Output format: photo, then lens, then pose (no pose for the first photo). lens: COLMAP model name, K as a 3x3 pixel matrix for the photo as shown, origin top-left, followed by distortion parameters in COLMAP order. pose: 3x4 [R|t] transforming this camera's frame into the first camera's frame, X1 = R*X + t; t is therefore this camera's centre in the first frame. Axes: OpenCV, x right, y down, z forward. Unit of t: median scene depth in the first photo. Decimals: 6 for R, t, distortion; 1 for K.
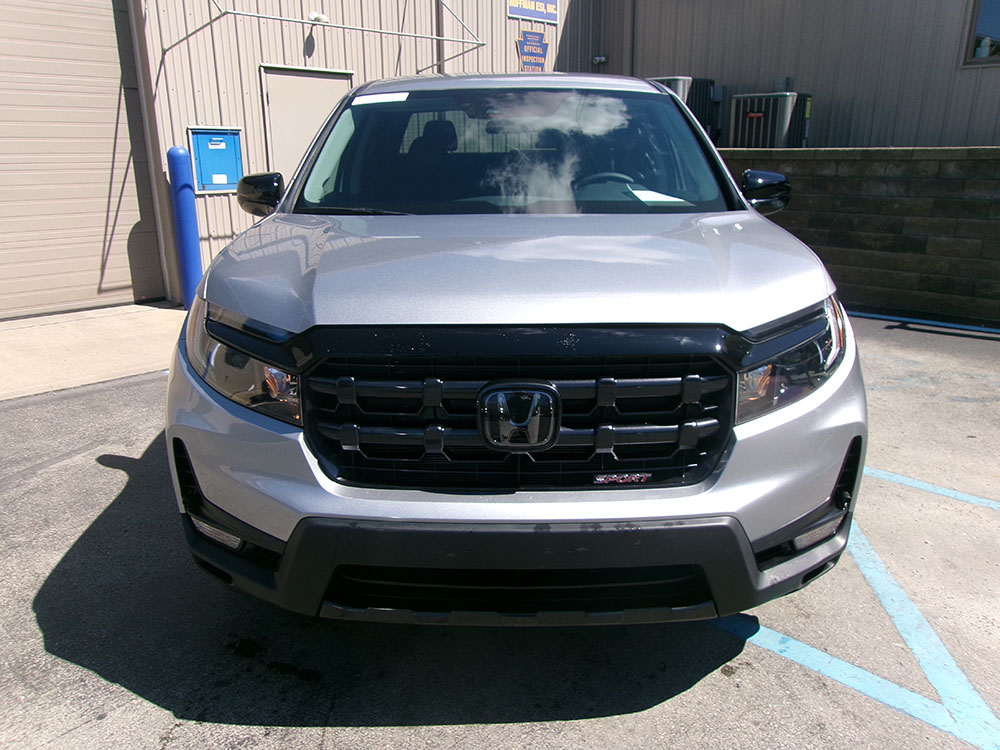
lens RADIAL K [[766.7, 0, 501.9], [0, 766.7, 372.0], [0, 0, 1]] dist [-0.008469, 0.005942]
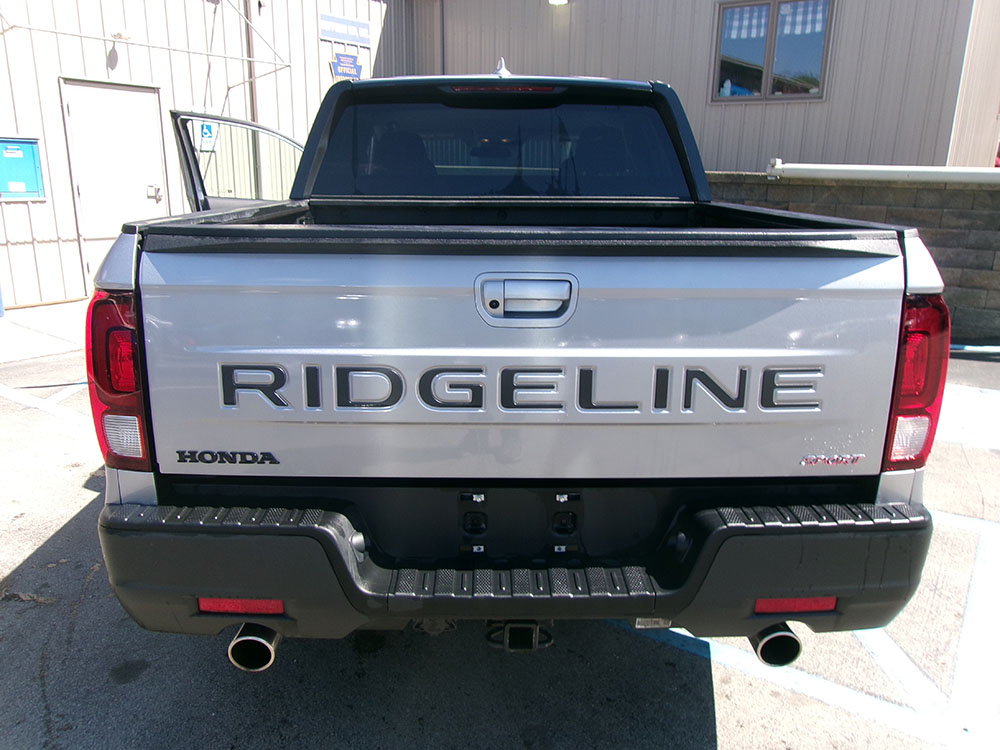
lens RADIAL K [[766.7, 0, 501.9], [0, 766.7, 372.0], [0, 0, 1]] dist [-0.008469, 0.005942]
pose [[0.983913, -0.023077, 0.177150, 0.070493], [0.026134, 0.999547, -0.014943, 0.021176], [-0.176725, 0.019332, 0.984070, -0.090470]]
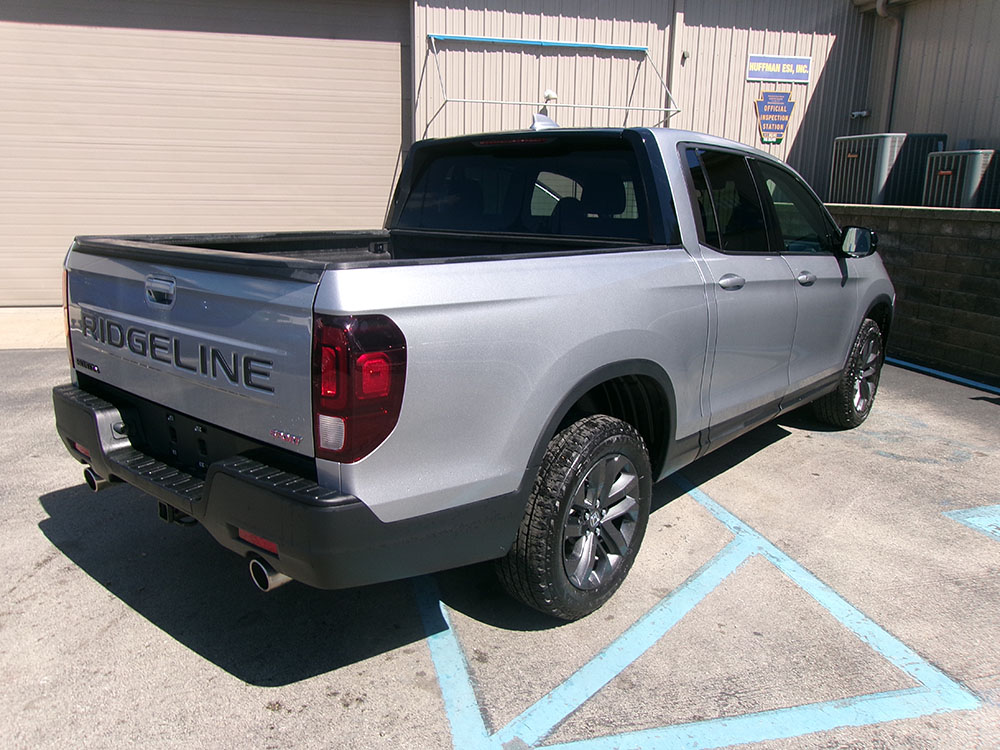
lens RADIAL K [[766.5, 0, 500.0], [0, 766.5, 375.0], [0, 0, 1]] dist [0.001471, 0.010665]
pose [[0.851326, 0.141483, -0.505200, 0.396154], [-0.165408, 0.986222, -0.002539, 0.011129], [0.497880, 0.085725, 0.862999, -0.097341]]
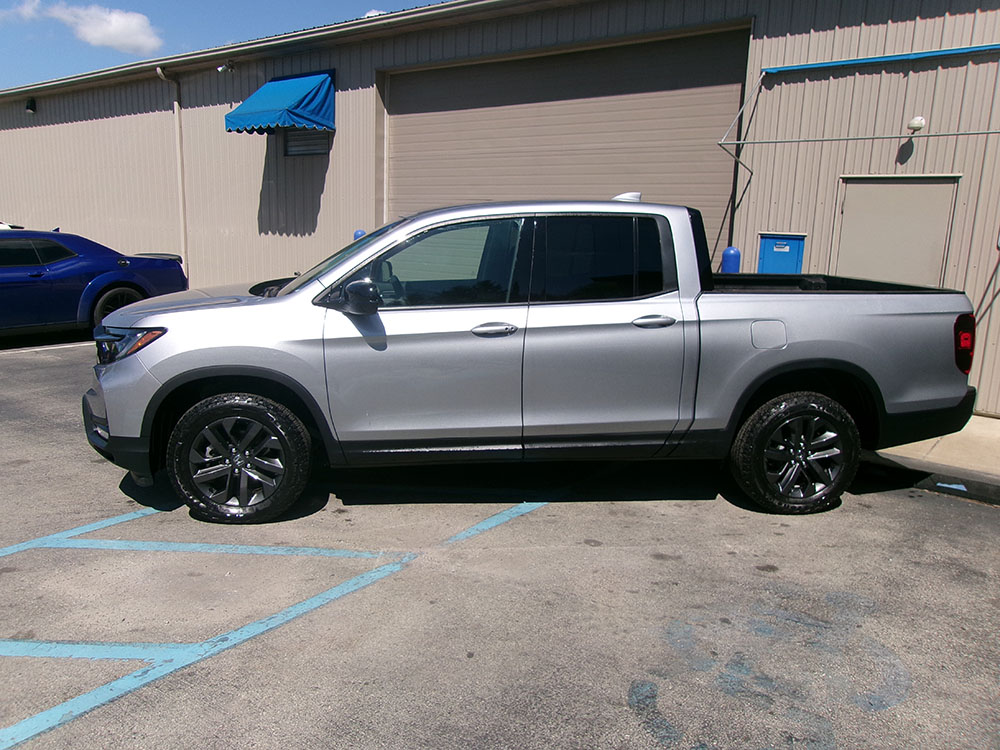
lens RADIAL K [[762.5, 0, 495.8], [0, 762.5, 374.8], [0, 0, 1]] dist [-0.000922, 0.008853]
pose [[0.128145, 0.202713, -0.970817, 0.673035], [-0.305271, 0.939424, 0.155863, -0.157316], [0.943604, 0.276389, 0.182264, 0.419586]]
